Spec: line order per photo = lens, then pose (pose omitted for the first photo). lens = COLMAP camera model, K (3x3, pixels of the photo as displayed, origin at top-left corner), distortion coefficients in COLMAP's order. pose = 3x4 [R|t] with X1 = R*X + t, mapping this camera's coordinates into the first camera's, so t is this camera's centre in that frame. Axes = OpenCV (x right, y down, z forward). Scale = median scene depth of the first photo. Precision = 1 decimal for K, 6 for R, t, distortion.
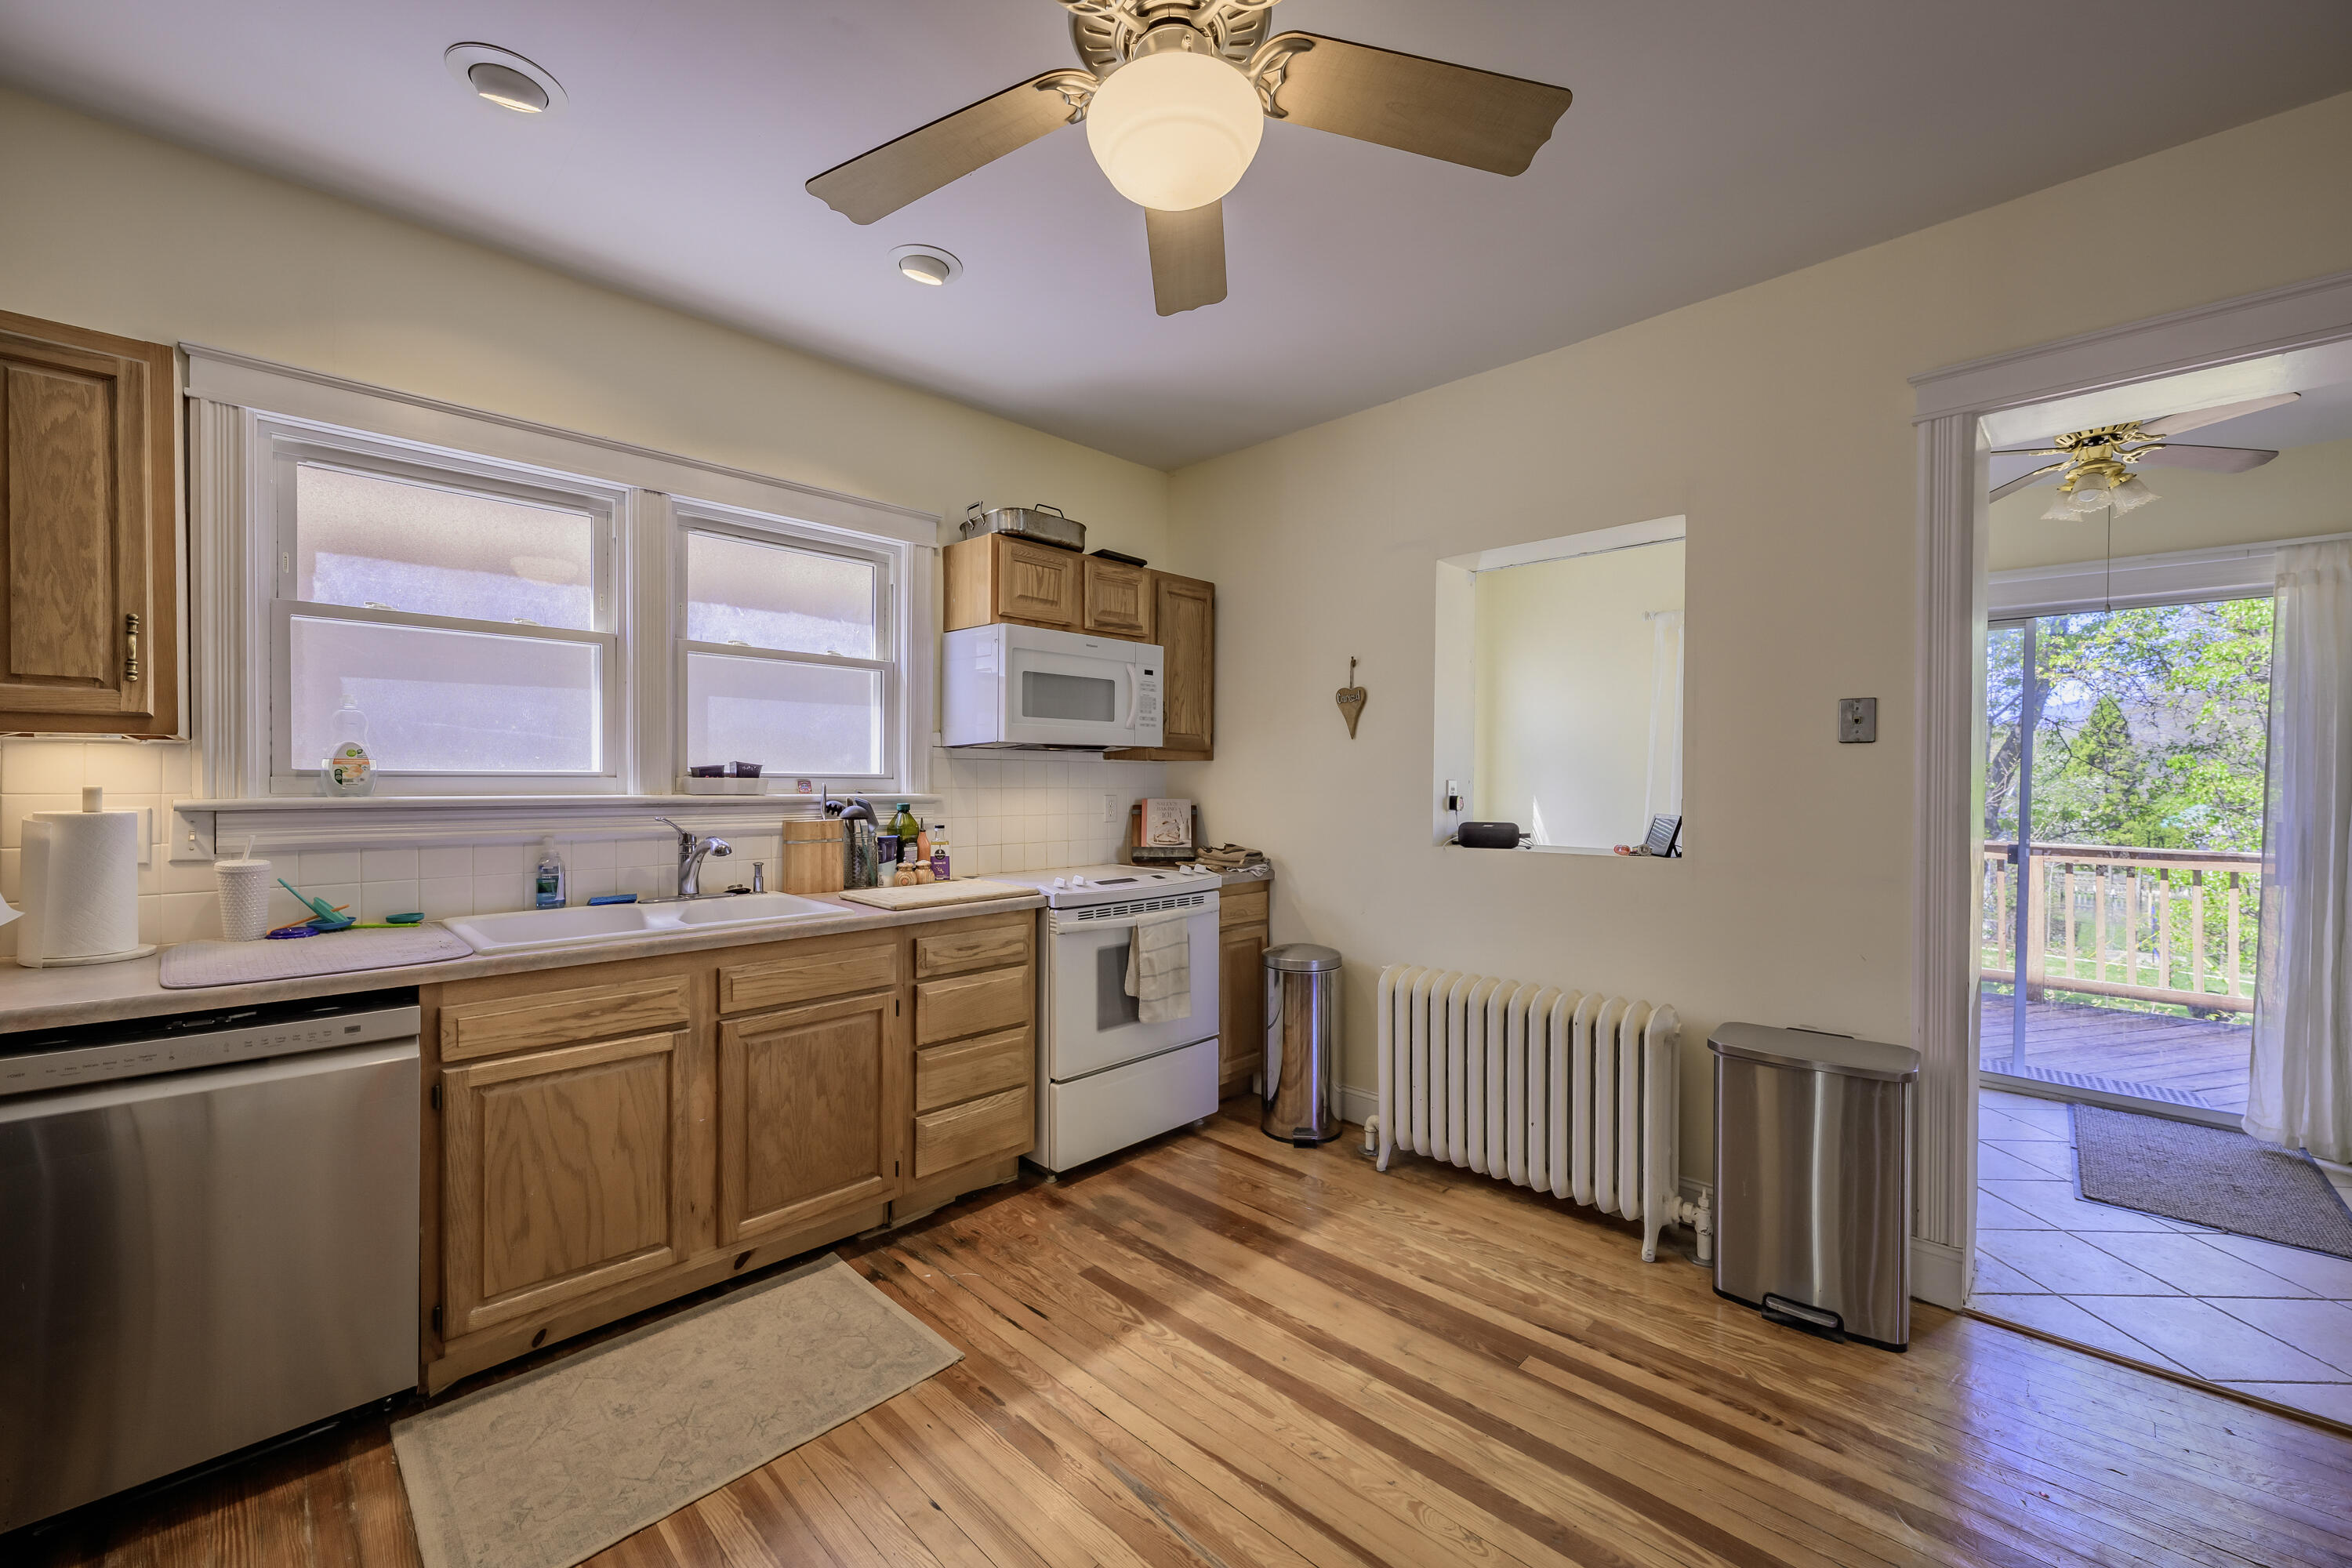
lens RADIAL K [[931.2, 0, 1174.2], [0, 931.2, 789.0], [0, 0, 1]] dist [0.000702, -0.000211]
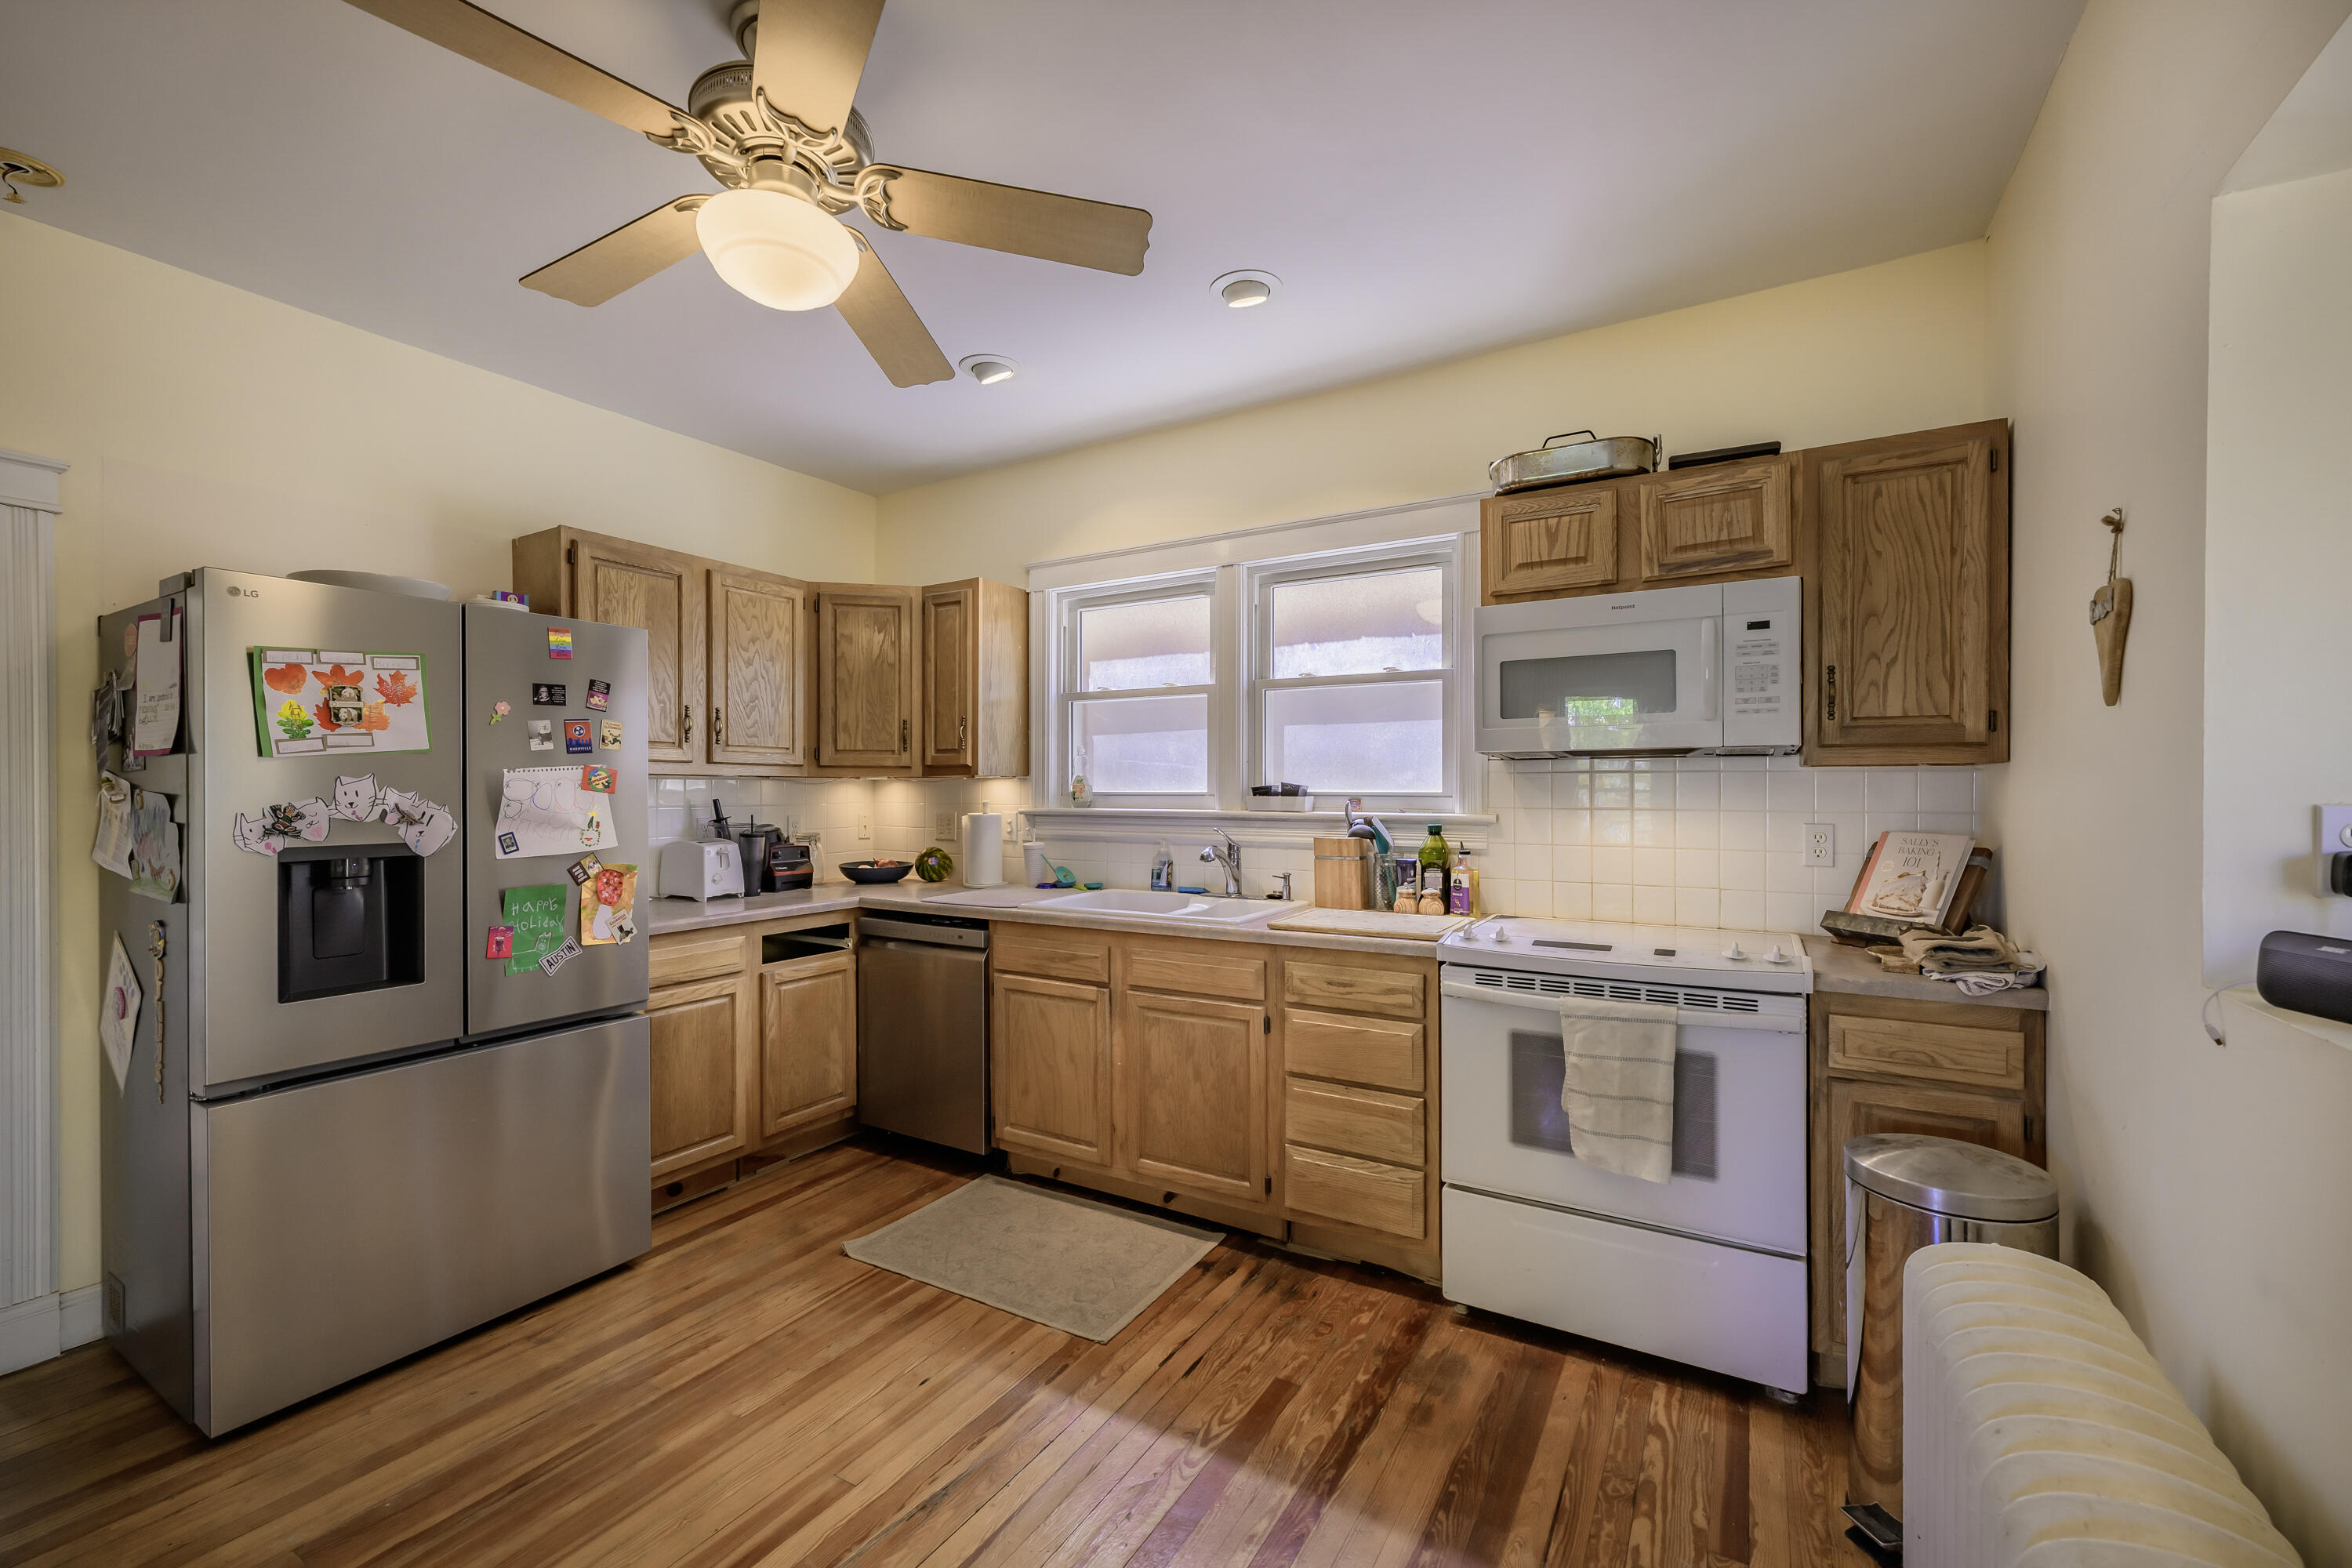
lens RADIAL K [[967.7, 0, 1170.8], [0, 967.7, 787.8], [0, 0, 1]] dist [-0.000016, -0.000096]
pose [[0.226004, -0.006404, -0.974105, 0.672595], [-0.008219, 0.999930, -0.008480, -0.012002], [0.974092, 0.009923, 0.225936, 0.631686]]
